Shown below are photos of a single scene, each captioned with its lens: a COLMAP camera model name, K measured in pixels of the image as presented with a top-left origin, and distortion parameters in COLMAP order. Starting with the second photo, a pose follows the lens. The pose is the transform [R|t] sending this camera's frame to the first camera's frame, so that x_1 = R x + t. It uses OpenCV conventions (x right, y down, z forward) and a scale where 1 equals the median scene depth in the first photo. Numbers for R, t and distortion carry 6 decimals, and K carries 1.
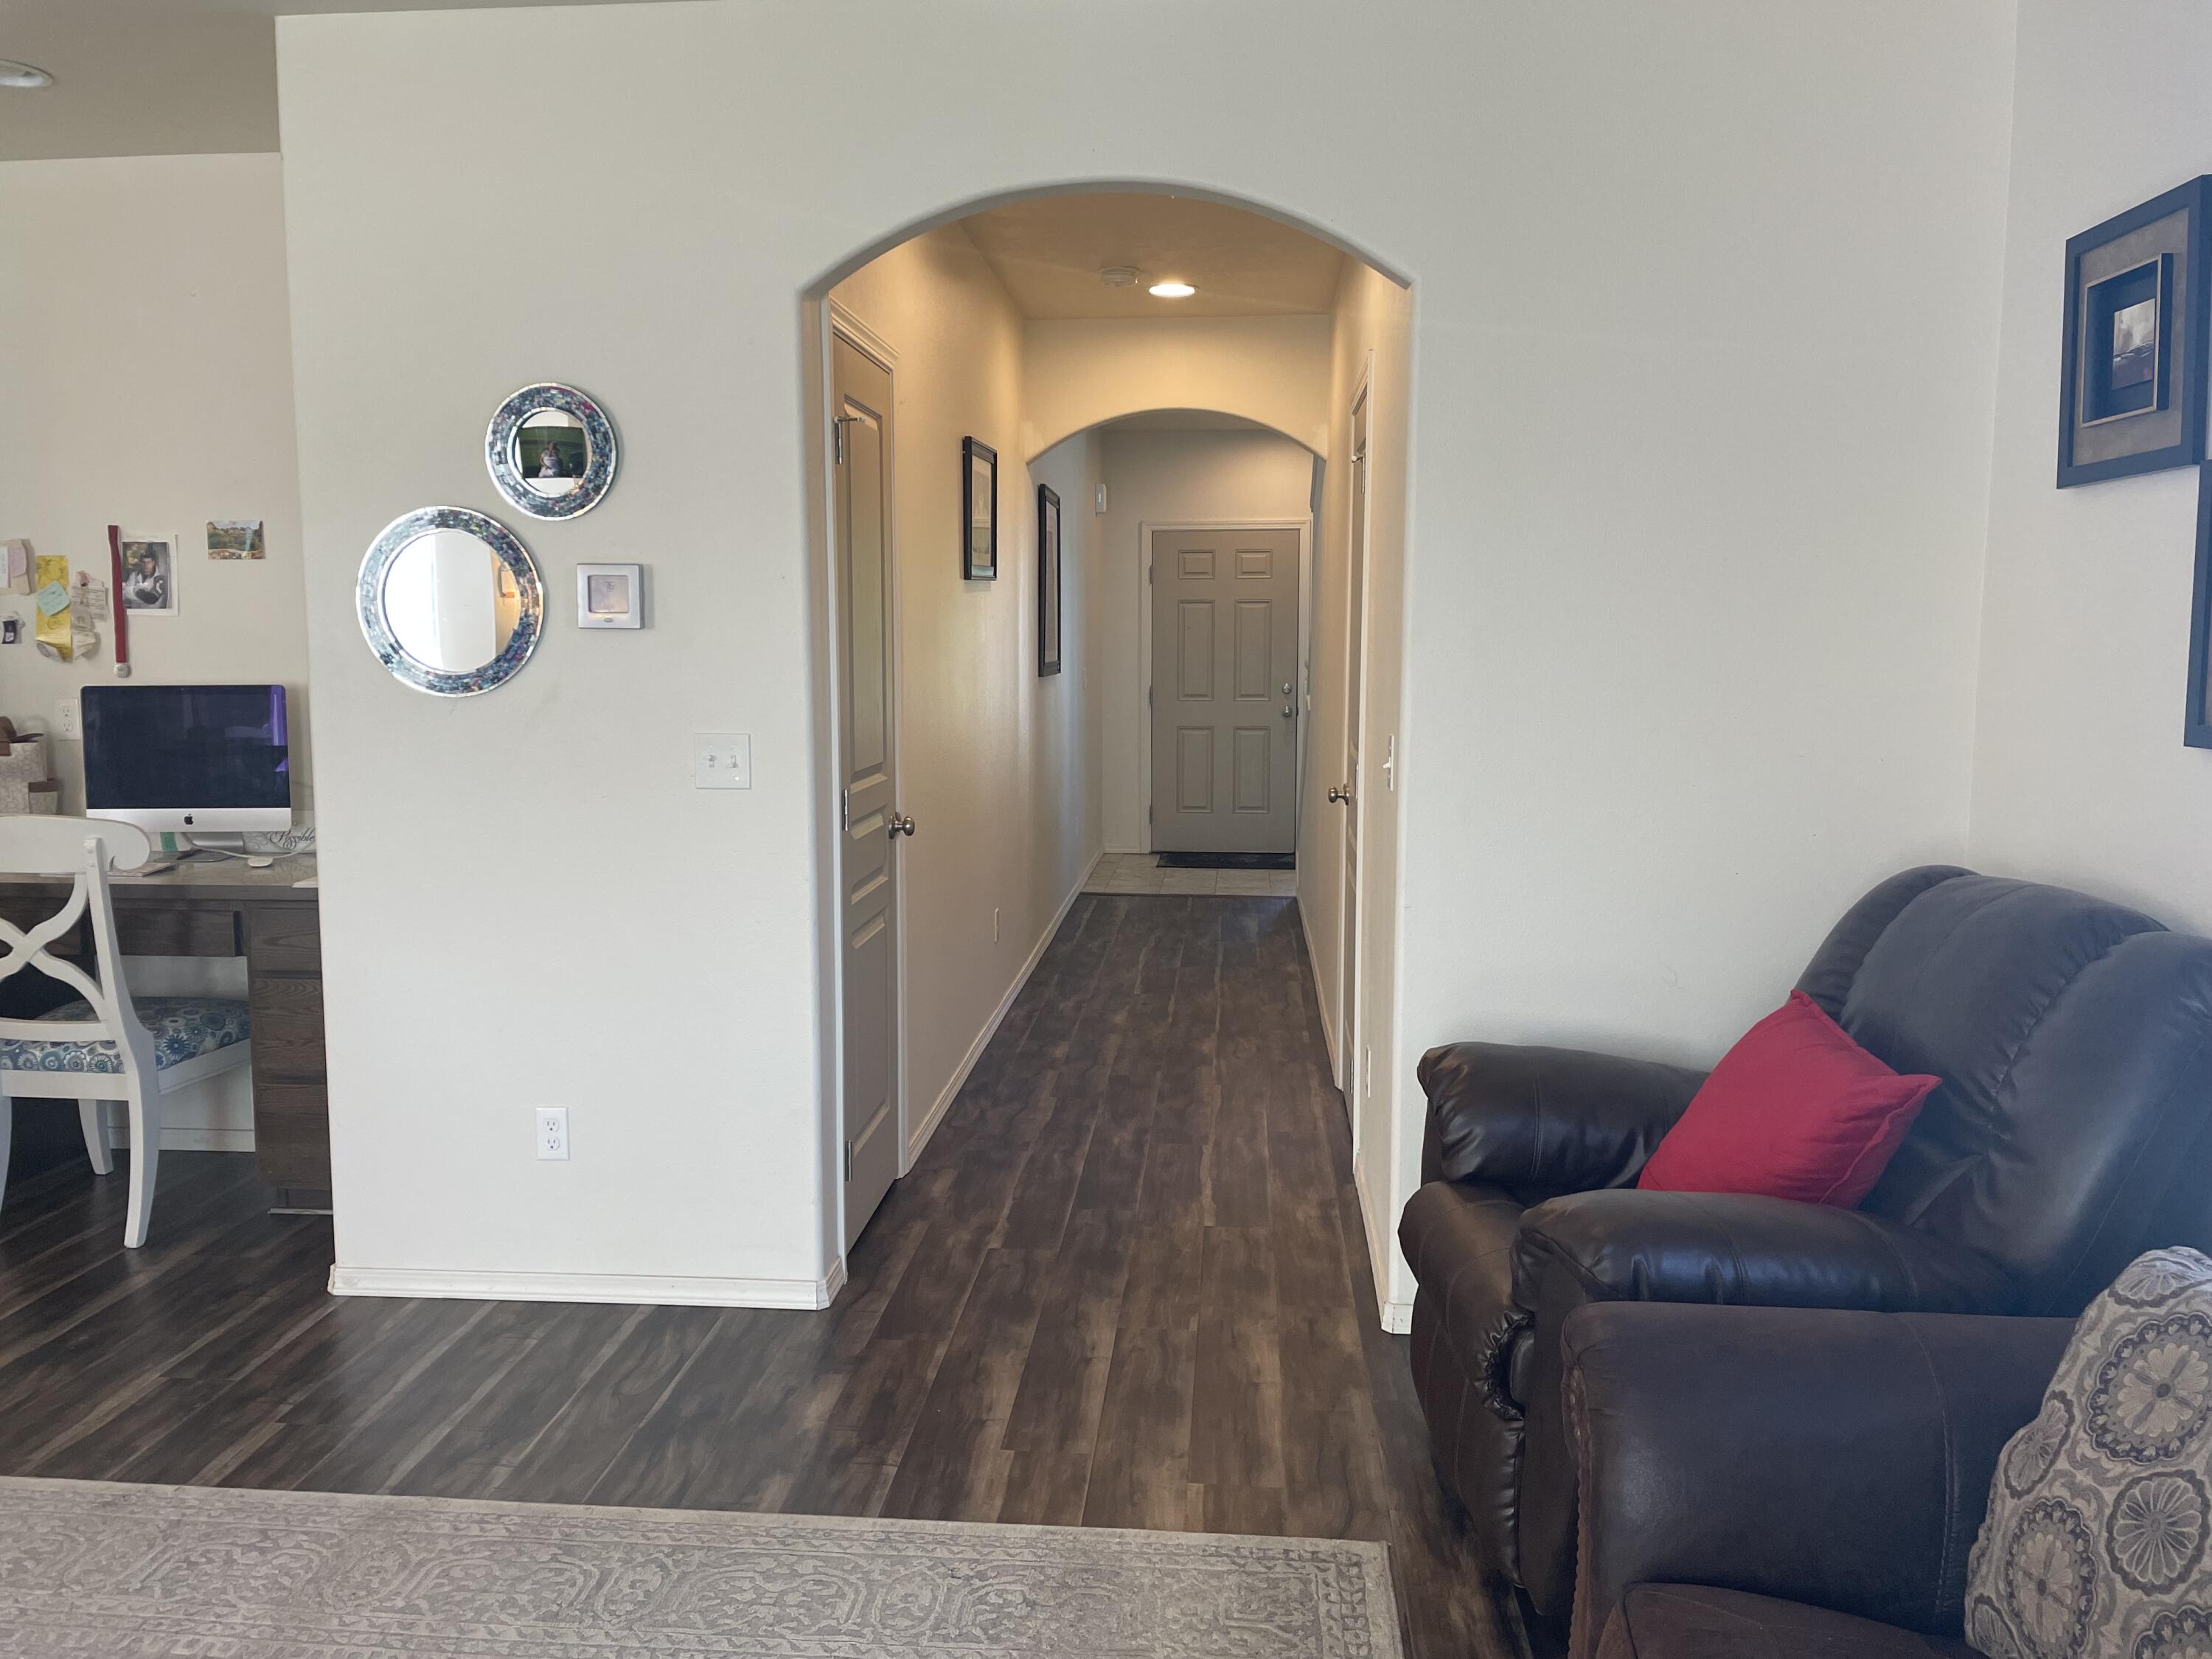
lens RADIAL K [[1656.0, 0, 1081.7], [0, 1656.0, 811.2], [0, 0, 1]] dist [0.067082, -0.083115]
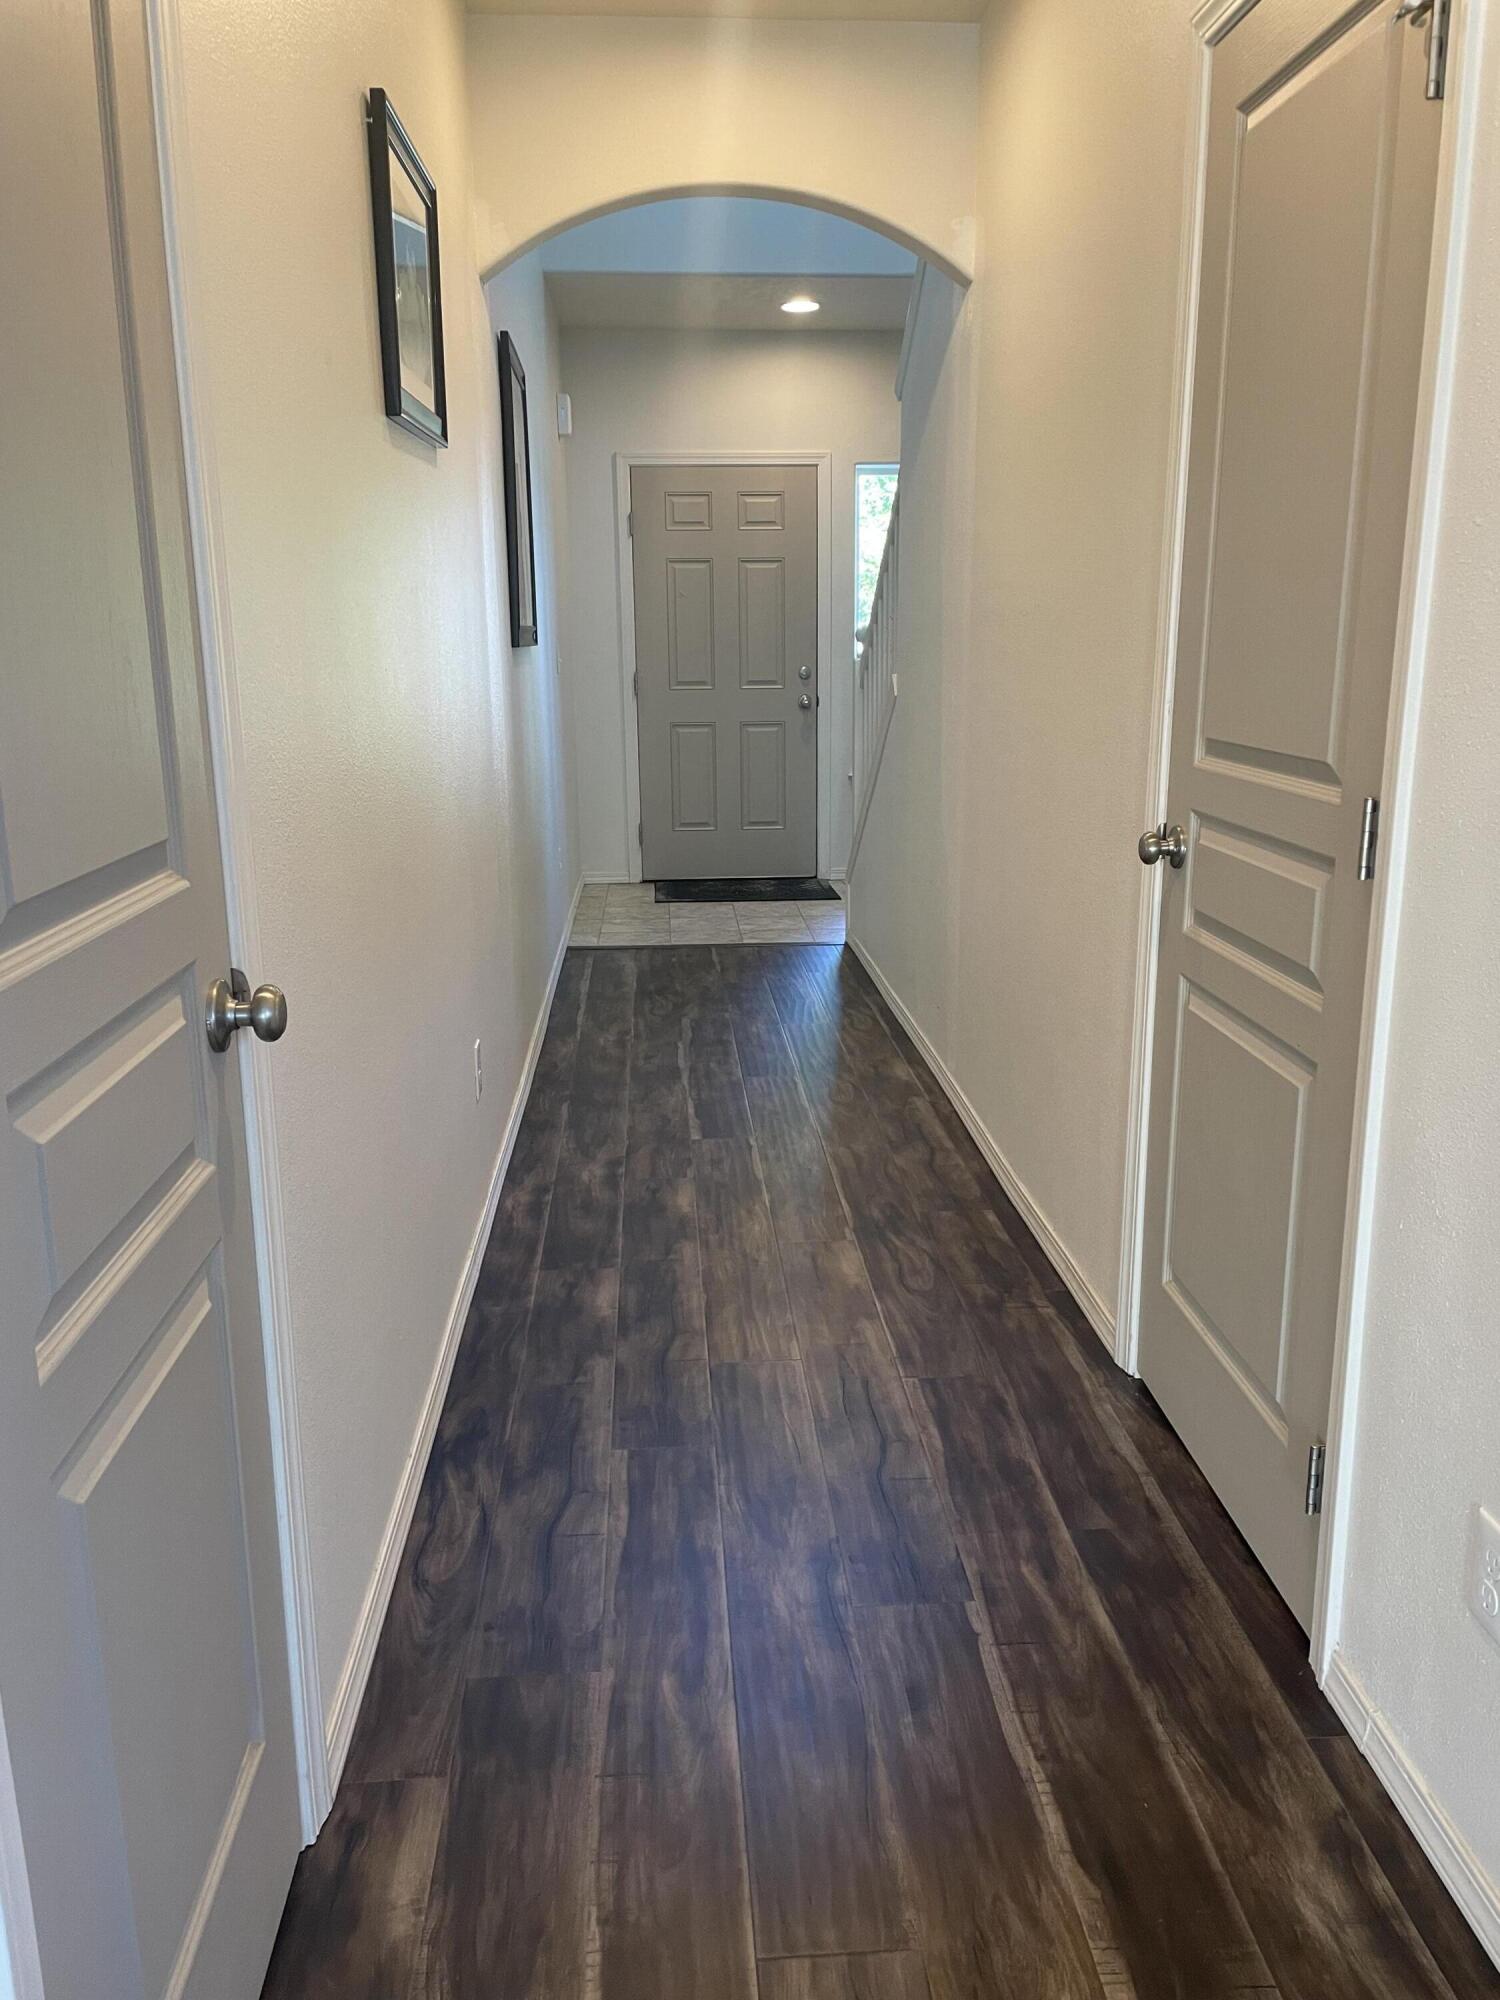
lens RADIAL K [[1497.3, 0, 754.3], [0, 1497.3, 986.3], [0, 0, 1]] dist [0.067082, -0.083115]
pose [[0.986619, -0.044347, 0.156893, -0.038471], [0.024824, 0.991937, 0.124276, -0.025340], [-0.161139, -0.118718, 0.979765, 0.491330]]
